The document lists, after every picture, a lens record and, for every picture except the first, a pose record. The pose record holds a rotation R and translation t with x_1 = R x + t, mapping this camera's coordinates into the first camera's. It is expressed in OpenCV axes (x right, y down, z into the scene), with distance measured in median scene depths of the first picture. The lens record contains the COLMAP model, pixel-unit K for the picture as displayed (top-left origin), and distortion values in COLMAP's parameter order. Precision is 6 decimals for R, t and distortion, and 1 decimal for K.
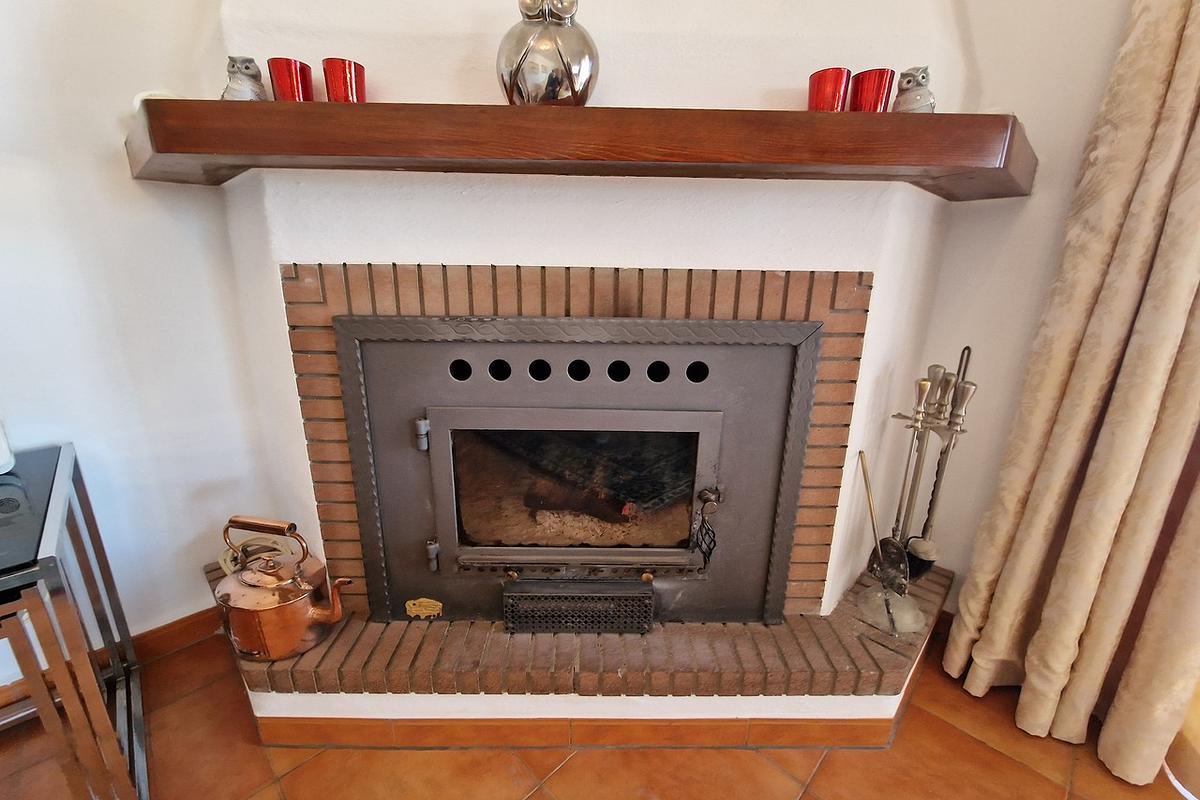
lens RADIAL K [[461.5, 0, 579.5], [0, 461.5, 394.9], [0, 0, 1]] dist [0.001234, 0.000112]
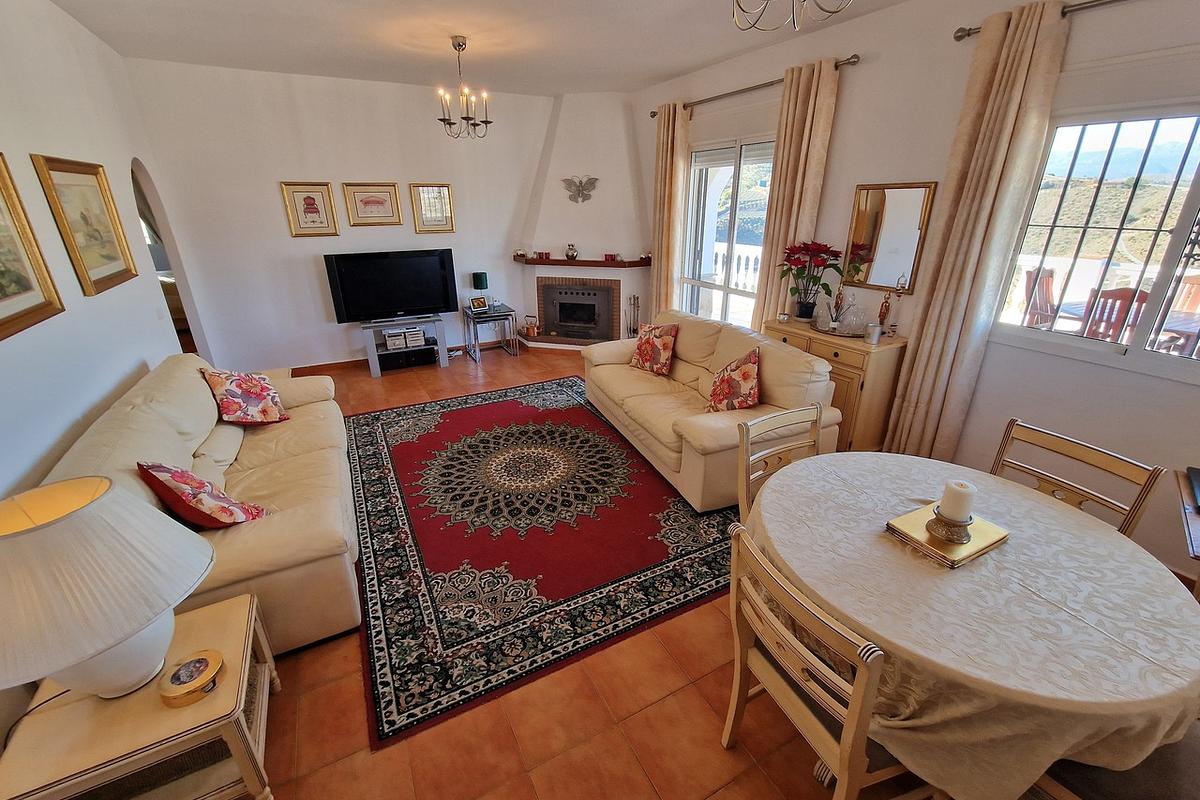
lens RADIAL K [[500.0, 0, 601.3], [0, 500.0, 402.3], [0, 0, 1]] dist [0.001004, 0.000117]
pose [[0.967701, 0.087471, -0.236437, 2.164386], [-0.058565, 0.990219, 0.126638, 0.561130], [0.245202, -0.108701, 0.963359, -6.004794]]
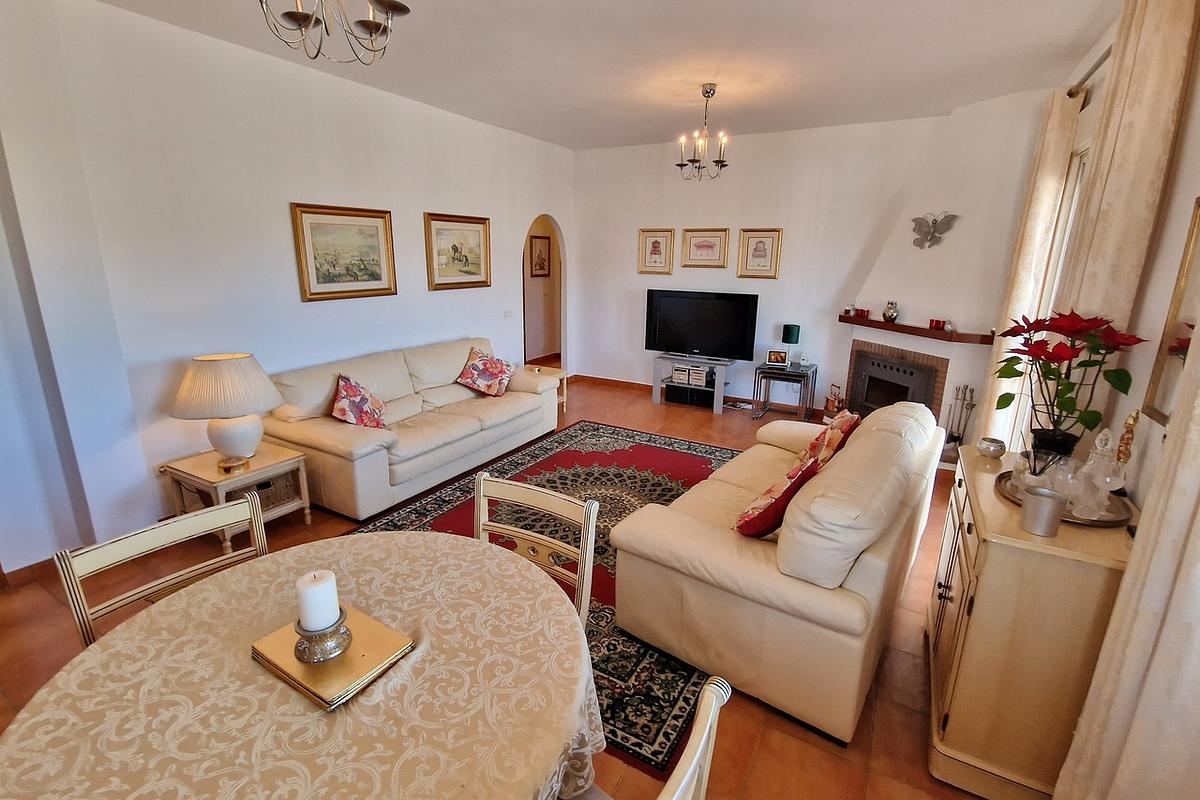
lens RADIAL K [[551.3, 0, 588.7], [0, 551.3, 397.9], [0, 0, 1]] dist [0.001314, -0.000021]
pose [[0.274539, 0.244764, -0.929903, 4.580036], [-0.266032, 0.948648, 0.171156, 0.096209], [0.924043, 0.200395, 0.325556, -3.749124]]
